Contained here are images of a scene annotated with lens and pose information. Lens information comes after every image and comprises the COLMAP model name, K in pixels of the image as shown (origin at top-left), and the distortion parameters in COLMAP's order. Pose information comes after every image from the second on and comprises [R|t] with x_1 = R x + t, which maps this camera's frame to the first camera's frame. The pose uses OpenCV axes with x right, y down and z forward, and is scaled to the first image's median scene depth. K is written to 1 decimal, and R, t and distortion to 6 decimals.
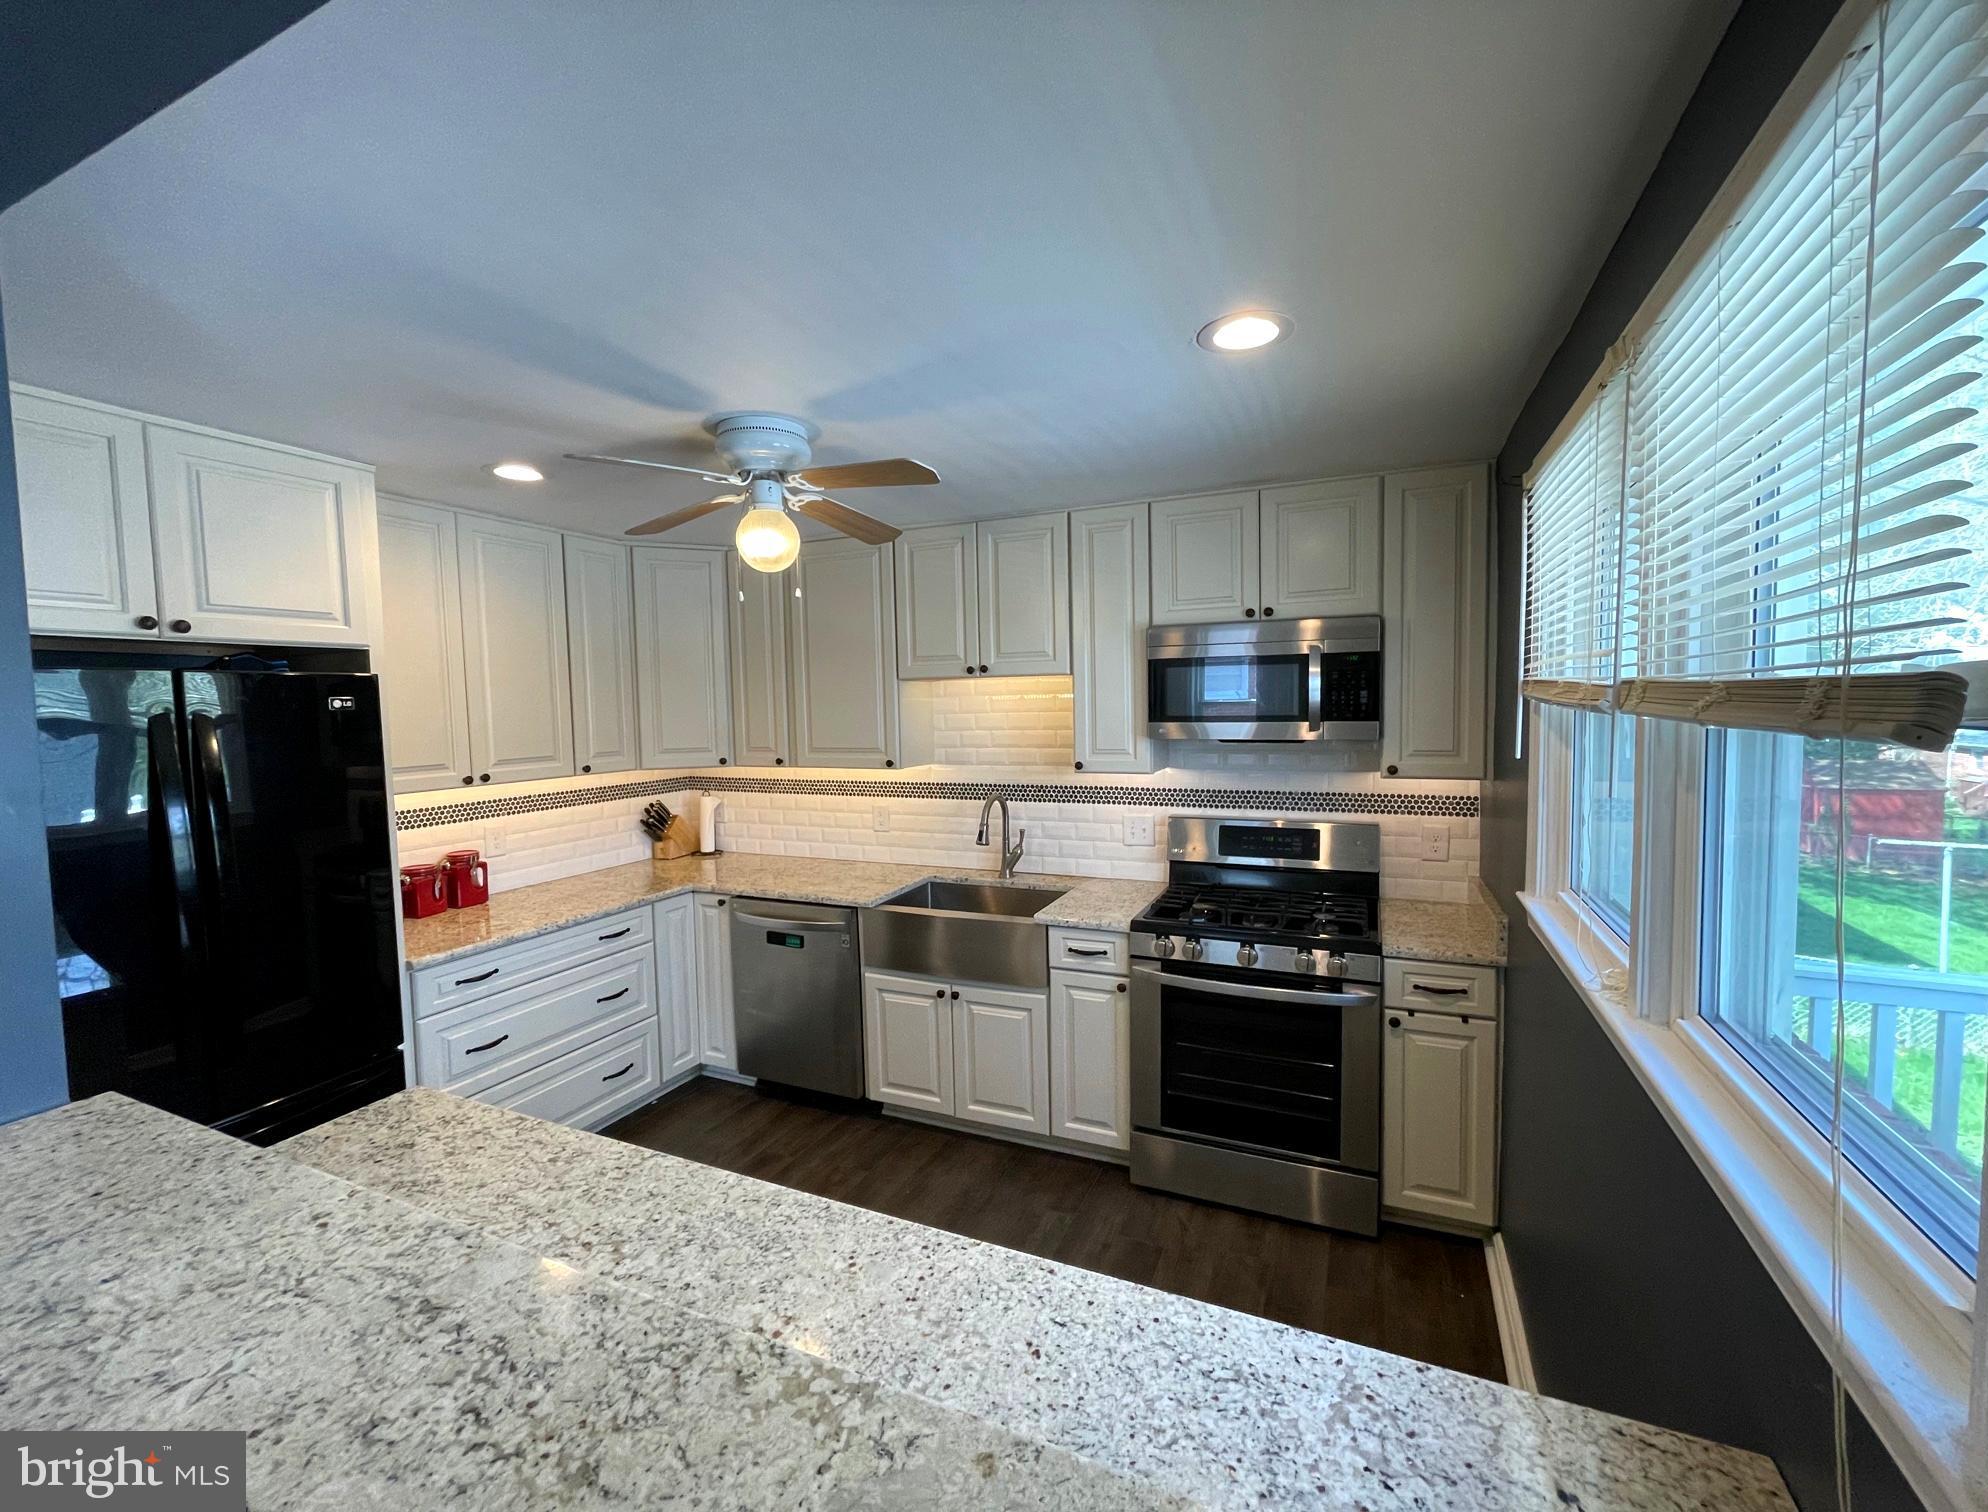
lens RADIAL K [[809.0, 0, 1007.5], [0, 809.0, 754.7], [0, 0, 1]] dist [-0.003471, -0.000299]
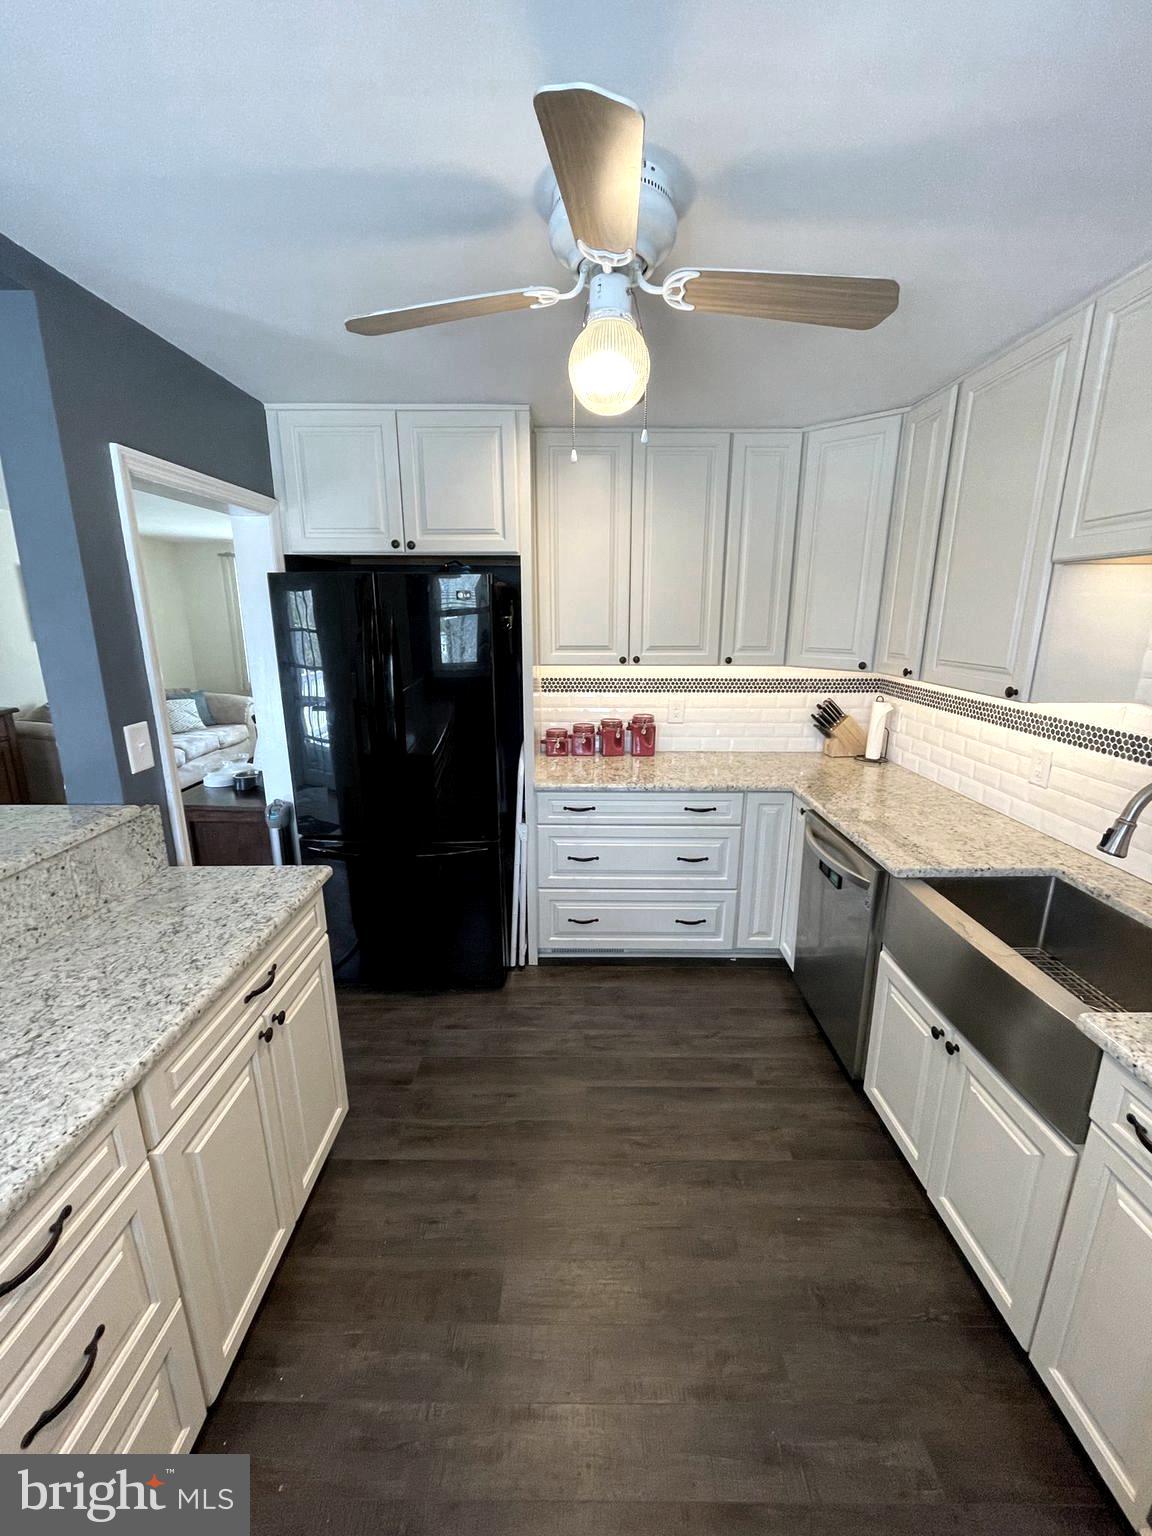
lens RADIAL K [[617.4, 0, 581.3], [0, 617.4, 770.3], [0, 0, 1]] dist [-0.002735, -0.000082]
pose [[0.407629, 0.246086, -0.879364, 0.216858], [-0.069943, 0.968588, 0.238633, -0.028974], [0.910465, -0.035769, 0.412036, 0.547846]]
